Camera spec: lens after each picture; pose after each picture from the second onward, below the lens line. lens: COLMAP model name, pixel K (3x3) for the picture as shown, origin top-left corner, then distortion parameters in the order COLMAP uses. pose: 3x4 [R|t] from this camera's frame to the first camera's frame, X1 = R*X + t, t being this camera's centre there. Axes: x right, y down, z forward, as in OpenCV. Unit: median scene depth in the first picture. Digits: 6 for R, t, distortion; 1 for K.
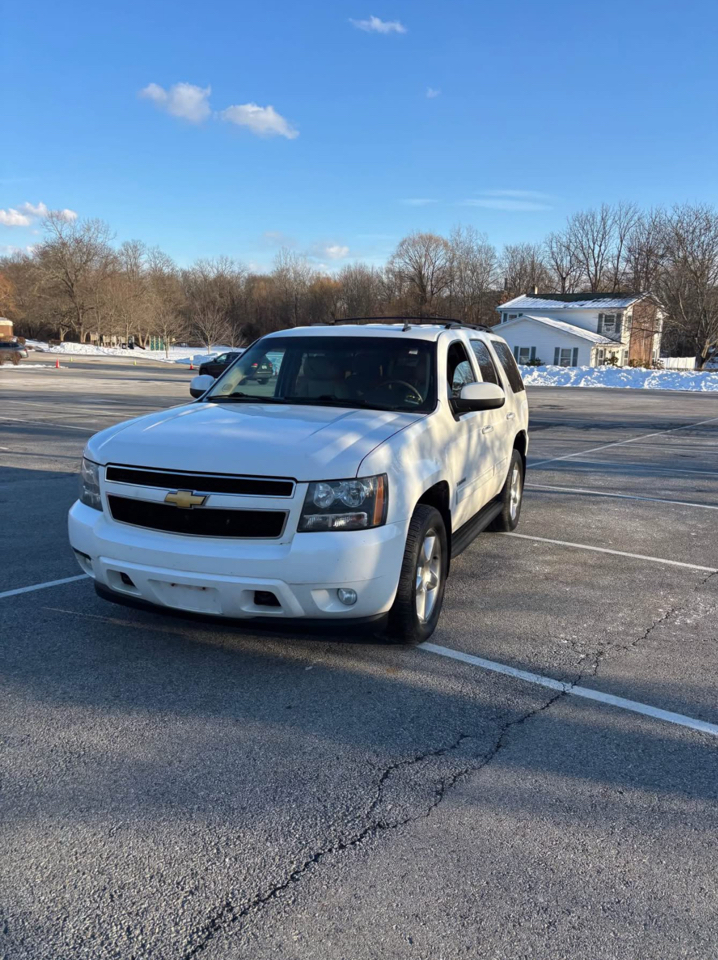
lens RADIAL K [[712.6, 0, 365.9], [0, 712.6, 476.0], [0, 0, 1]] dist [0.032003, -0.020551]
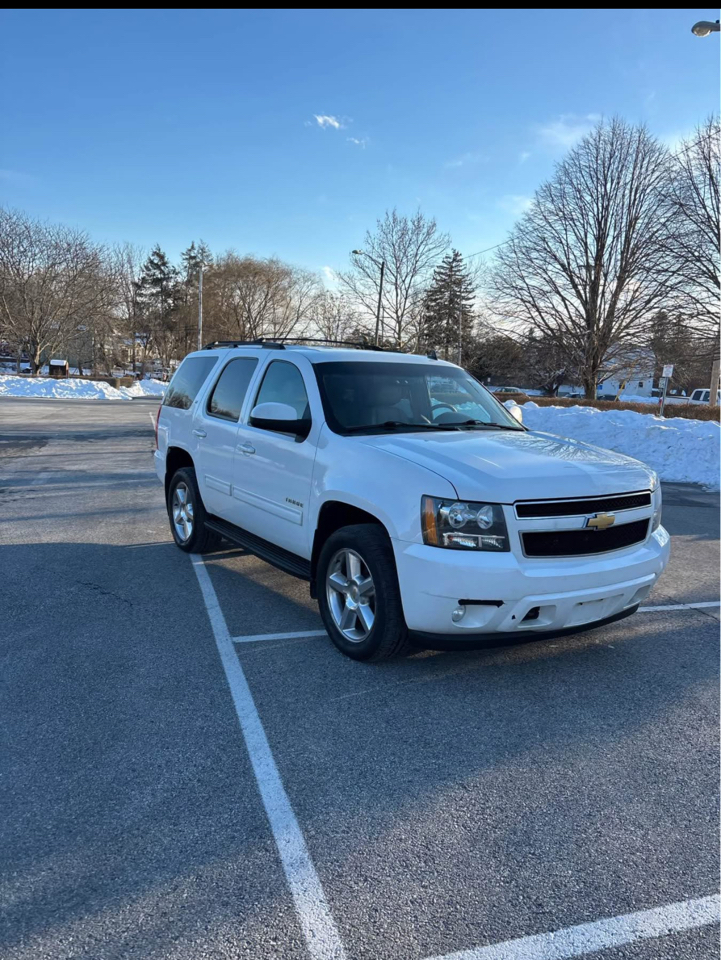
lens RADIAL K [[711.2, 0, 365.3], [0, 711.2, 479.8], [0, 0, 1]] dist [0.027532, -0.009986]
pose [[0.604575, -0.105033, 0.789593, -1.233803], [0.105726, 0.993079, 0.051148, -0.116490], [-0.789501, 0.052558, 0.611495, 0.561795]]
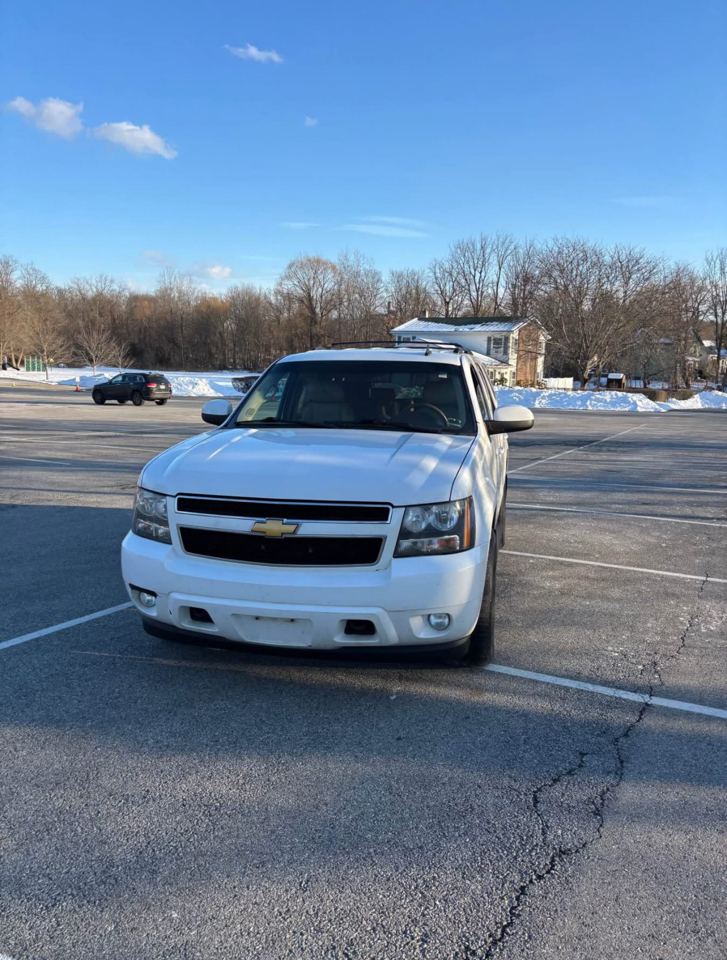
lens RADIAL K [[711.9, 0, 368.6], [0, 711.9, 468.7], [0, 0, 1]] dist [0.044361, -0.044616]
pose [[0.988293, -0.021439, 0.151056, -0.249736], [0.027233, 0.998967, -0.036388, -0.009405], [-0.150120, 0.040076, 0.987855, 0.021167]]
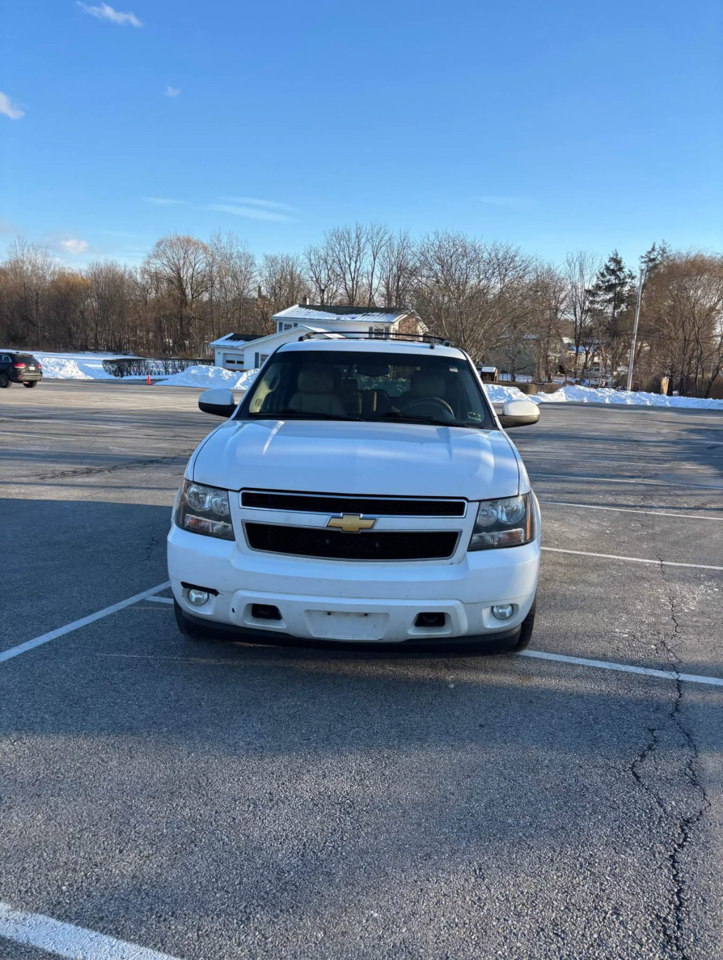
lens RADIAL K [[711.2, 0, 366.3], [0, 711.2, 479.8], [0, 0, 1]] dist [0.027532, -0.009986]
pose [[0.948347, -0.027141, 0.316071, -0.492224], [0.028427, 0.999596, 0.000542, -0.023945], [-0.315958, 0.008471, 0.948736, 0.082454]]
